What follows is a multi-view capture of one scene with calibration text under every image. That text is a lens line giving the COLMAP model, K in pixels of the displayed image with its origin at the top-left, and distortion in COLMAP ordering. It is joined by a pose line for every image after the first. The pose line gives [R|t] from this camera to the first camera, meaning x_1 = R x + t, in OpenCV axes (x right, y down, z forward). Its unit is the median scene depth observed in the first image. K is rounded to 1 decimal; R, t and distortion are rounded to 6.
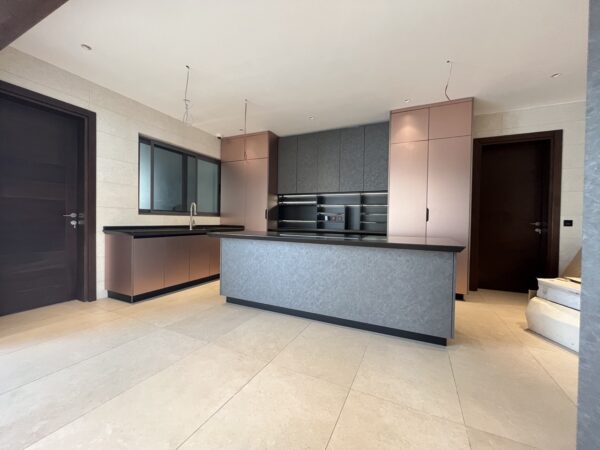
lens RADIAL K [[243.1, 0, 300.6], [0, 243.1, 223.9], [0, 0, 1]] dist [-0.004105, -0.001186]
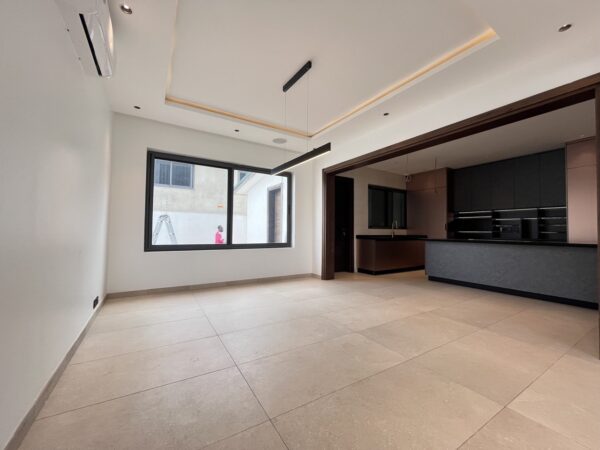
lens RADIAL K [[243.1, 0, 299.0], [0, 243.1, 225.7], [0, 0, 1]] dist [-0.004105, -0.001186]
pose [[0.837074, -0.024310, -0.546550, -0.093547], [-0.001008, 0.998942, -0.045977, 0.018481], [0.547089, 0.039037, 0.836164, -0.658327]]
